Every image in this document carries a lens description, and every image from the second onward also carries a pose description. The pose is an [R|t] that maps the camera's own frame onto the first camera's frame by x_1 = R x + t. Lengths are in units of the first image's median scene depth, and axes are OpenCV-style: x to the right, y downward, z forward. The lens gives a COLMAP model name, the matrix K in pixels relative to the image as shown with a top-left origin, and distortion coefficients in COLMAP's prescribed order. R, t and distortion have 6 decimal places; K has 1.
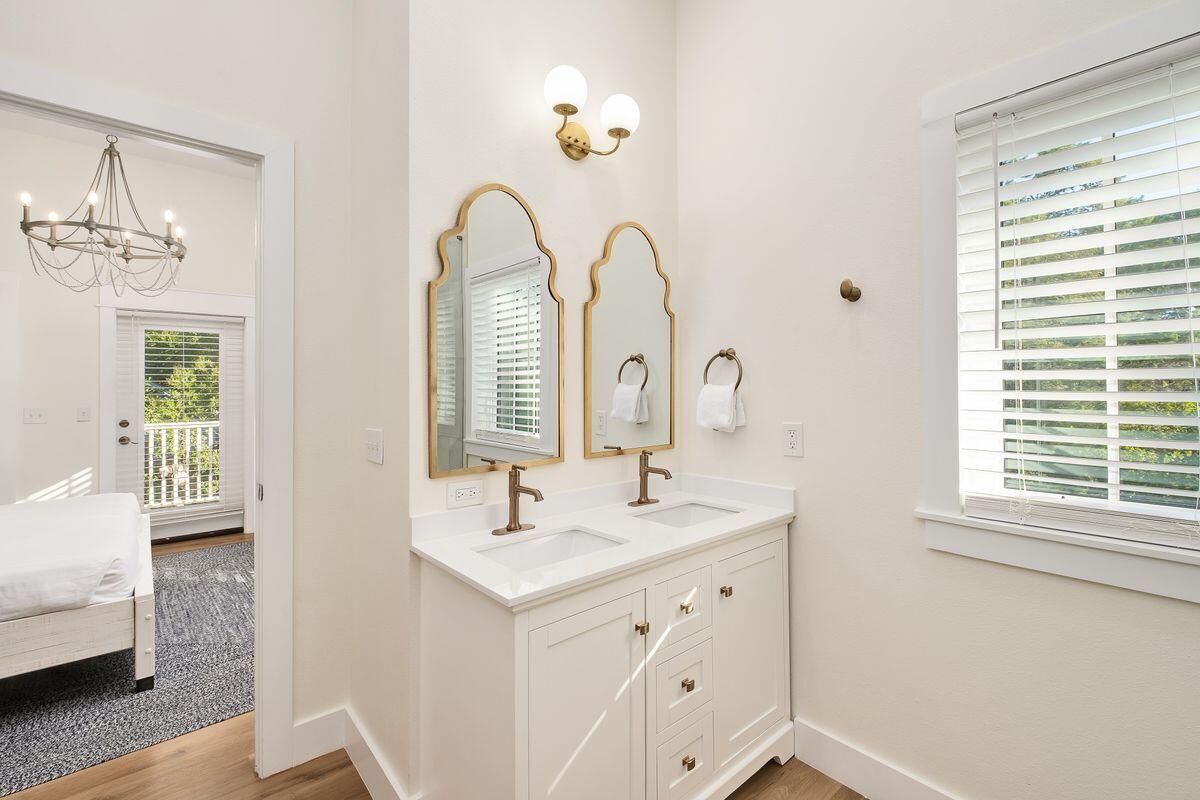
lens RADIAL K [[516.2, 0, 592.3], [0, 516.2, 390.2], [0, 0, 1]] dist [-0.000182, -0.000117]
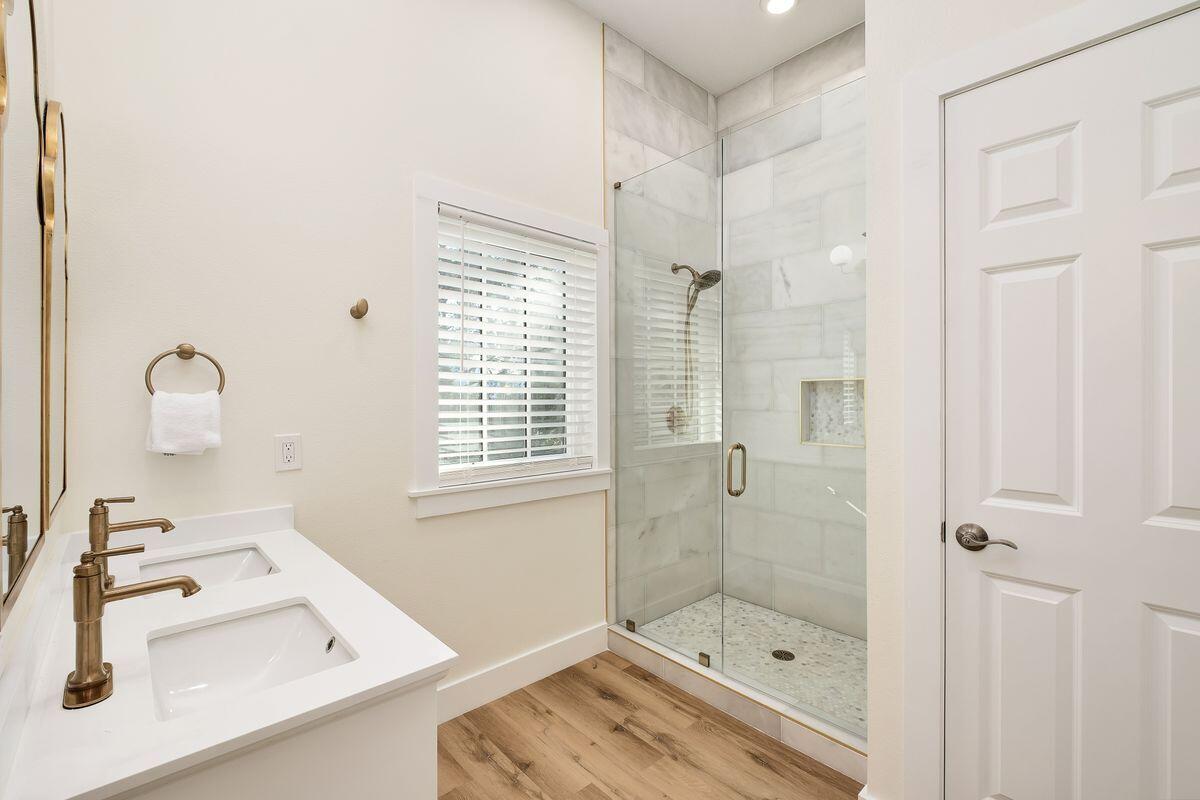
lens RADIAL K [[516.2, 0, 592.3], [0, 516.2, 390.2], [0, 0, 1]] dist [-0.000182, -0.000117]
pose [[0.057053, 0.005677, 0.998355, -0.671205], [-0.001056, 0.999984, -0.005626, -0.016254], [-0.998371, -0.000733, 0.057058, 0.506855]]
